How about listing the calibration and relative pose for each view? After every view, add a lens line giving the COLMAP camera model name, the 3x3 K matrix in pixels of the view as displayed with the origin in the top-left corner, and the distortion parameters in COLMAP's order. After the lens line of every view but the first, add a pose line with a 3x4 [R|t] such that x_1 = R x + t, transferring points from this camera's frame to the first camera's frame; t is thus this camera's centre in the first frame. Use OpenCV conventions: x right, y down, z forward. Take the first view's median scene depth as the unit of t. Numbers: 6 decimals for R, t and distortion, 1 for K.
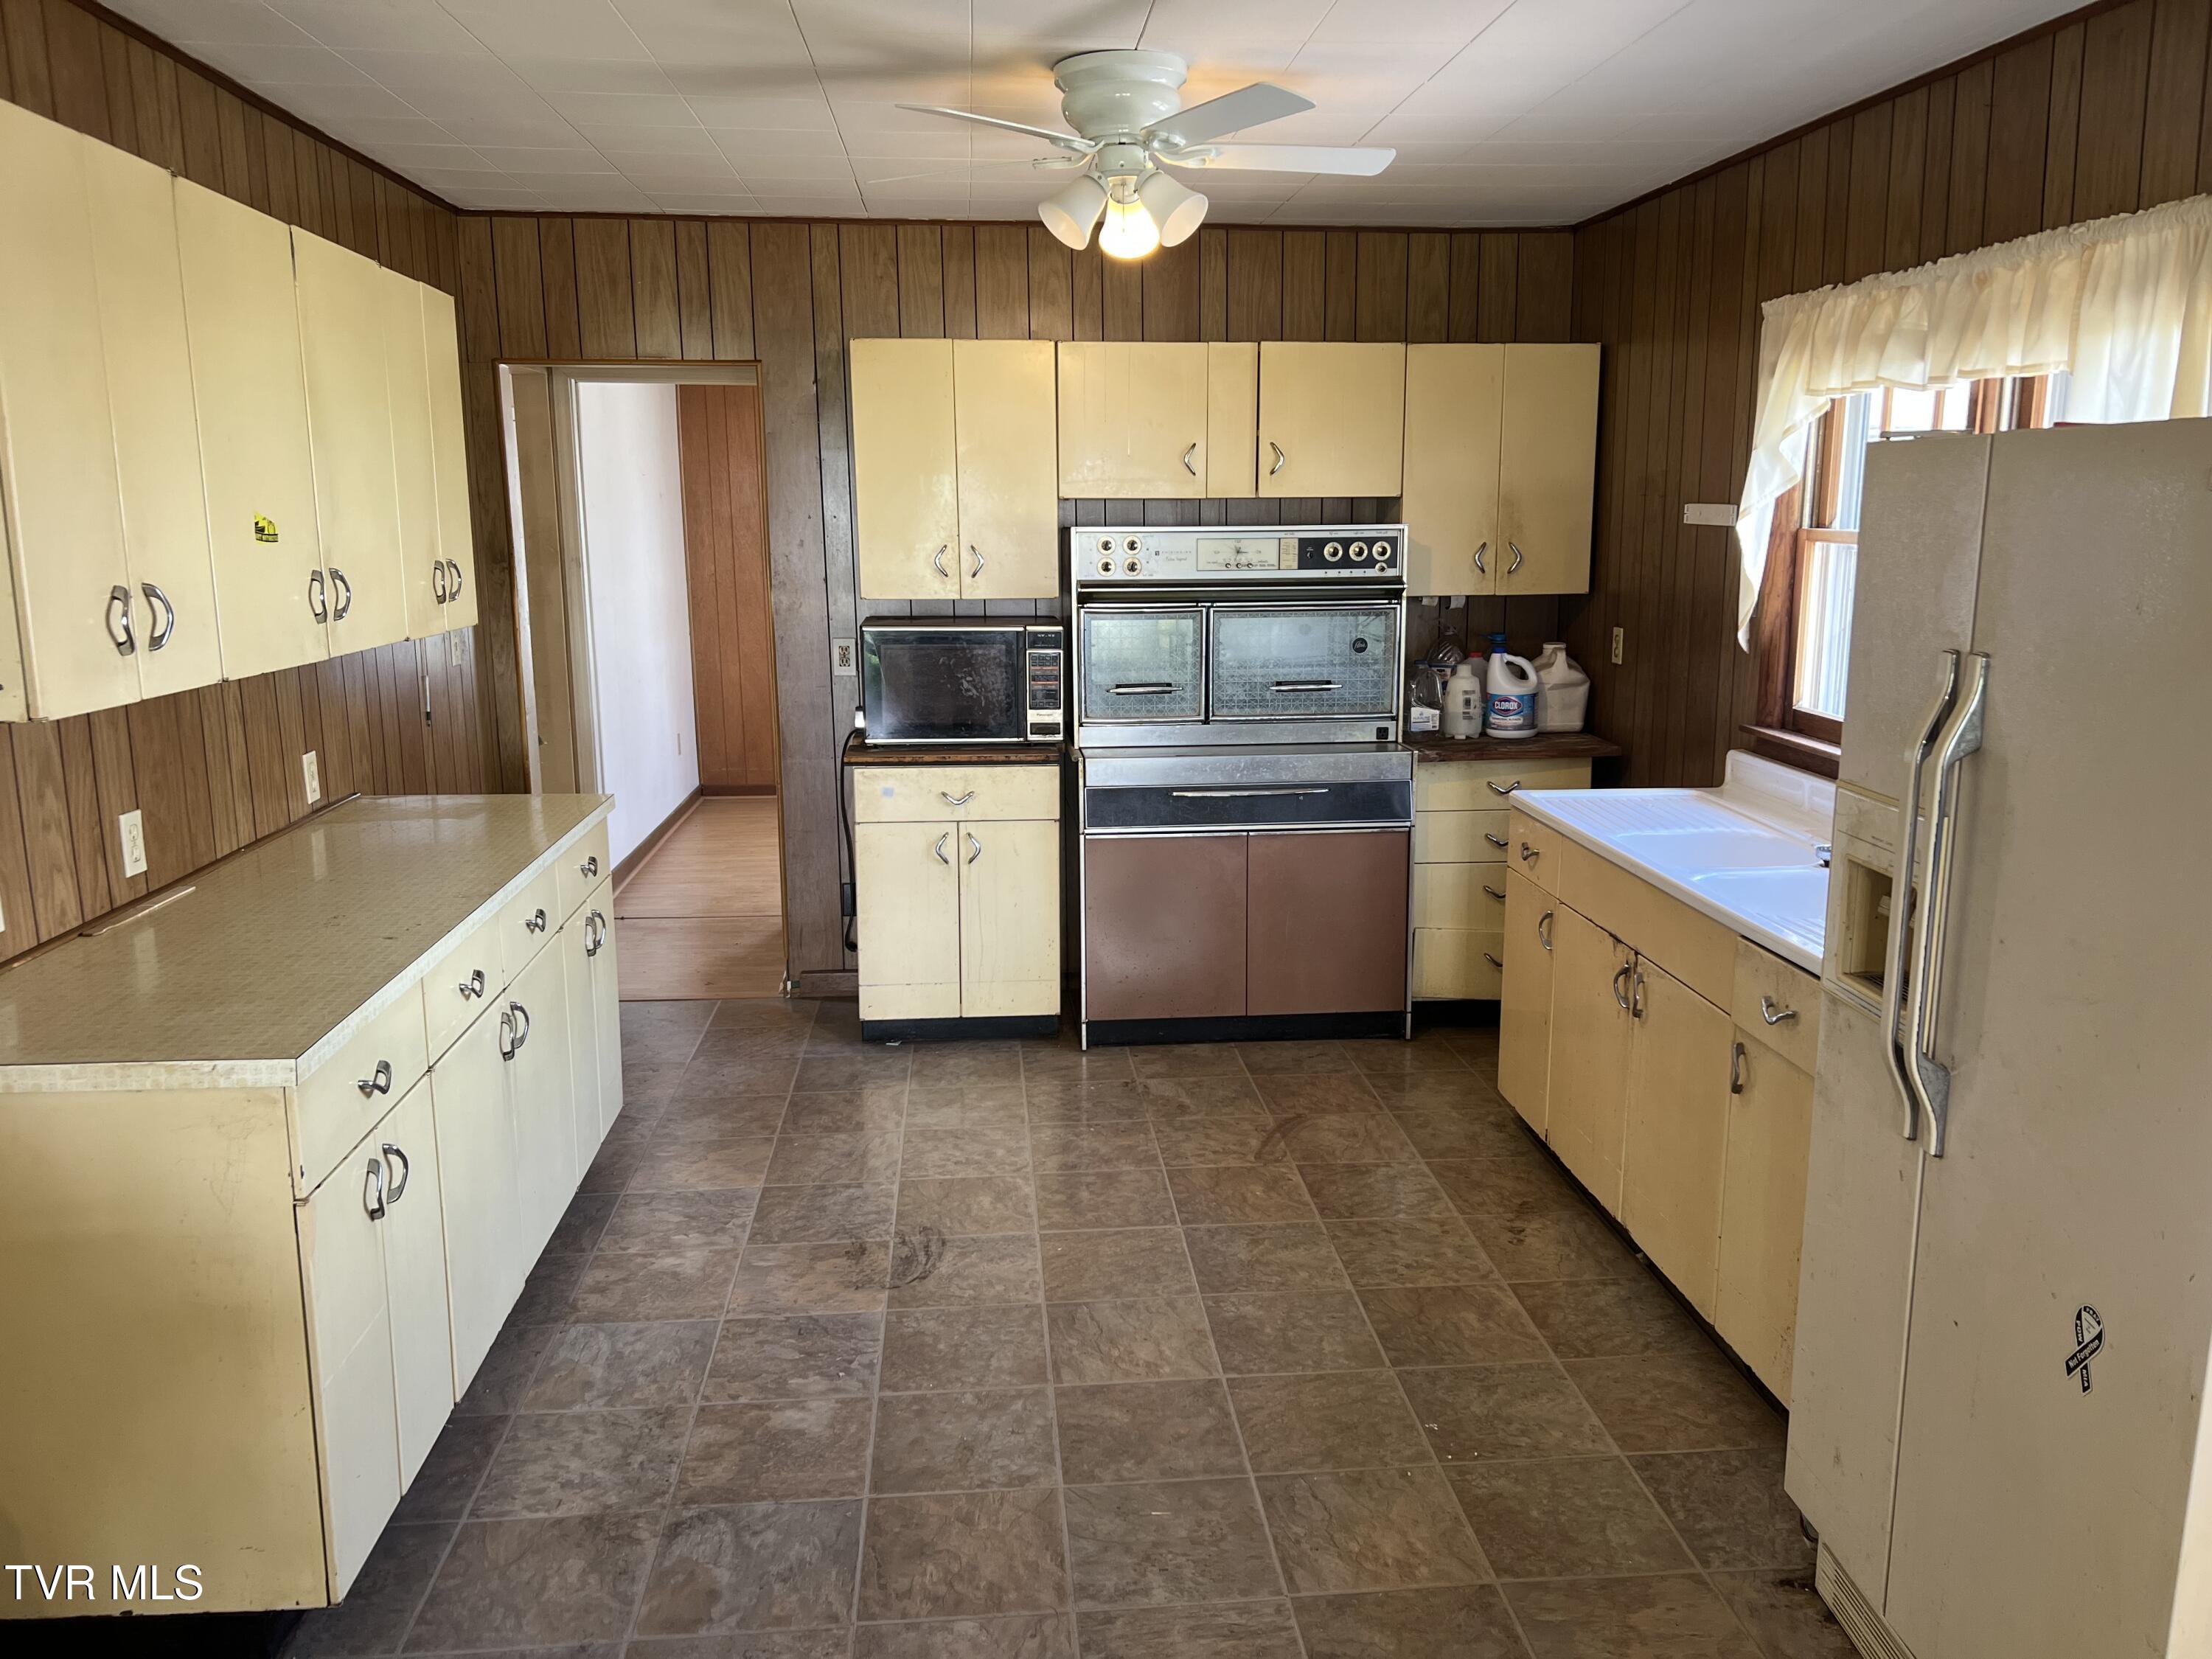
lens RADIAL K [[1663.7, 0, 1108.6], [0, 1663.7, 827.8], [0, 0, 1]] dist [0.035373, -0.047797]
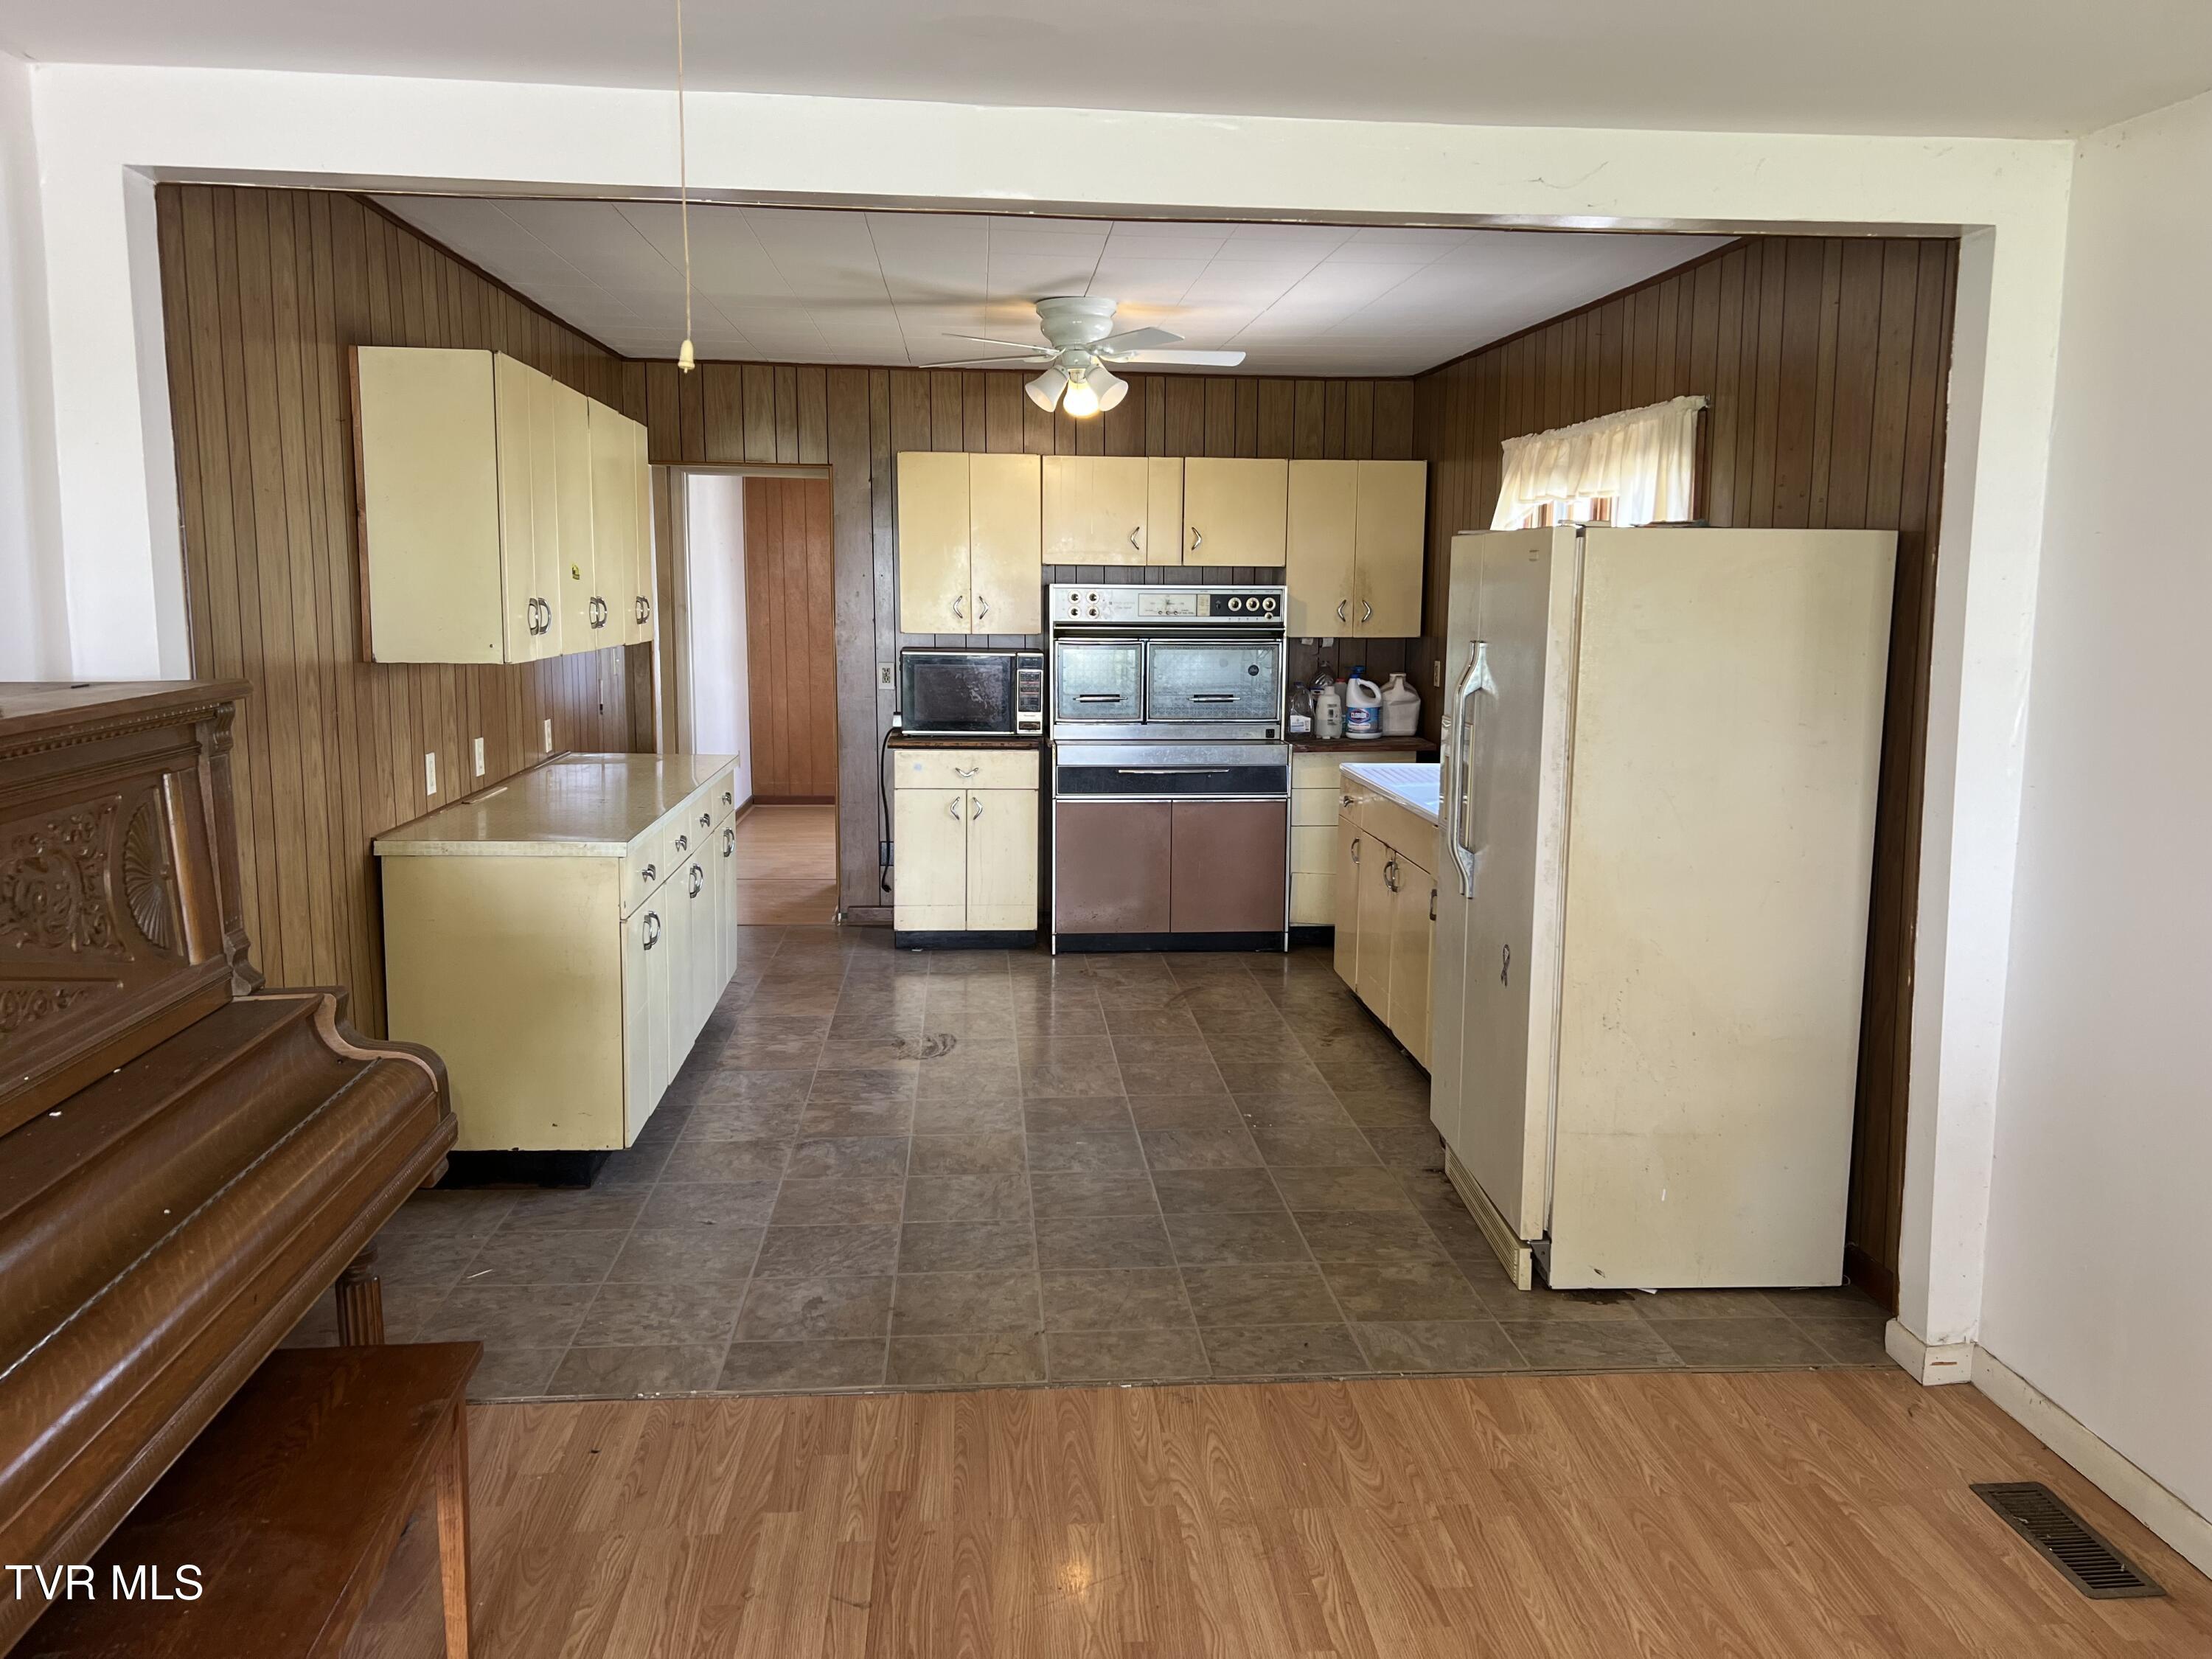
lens RADIAL K [[1663.7, 0, 1102.5], [0, 1663.7, 822.5], [0, 0, 1]] dist [0.035373, -0.047797]
pose [[0.999890, 0.014498, -0.003083, 0.031885], [-0.014625, 0.998831, -0.046069, 0.094002], [0.002411, 0.046109, 0.998933, -0.439888]]
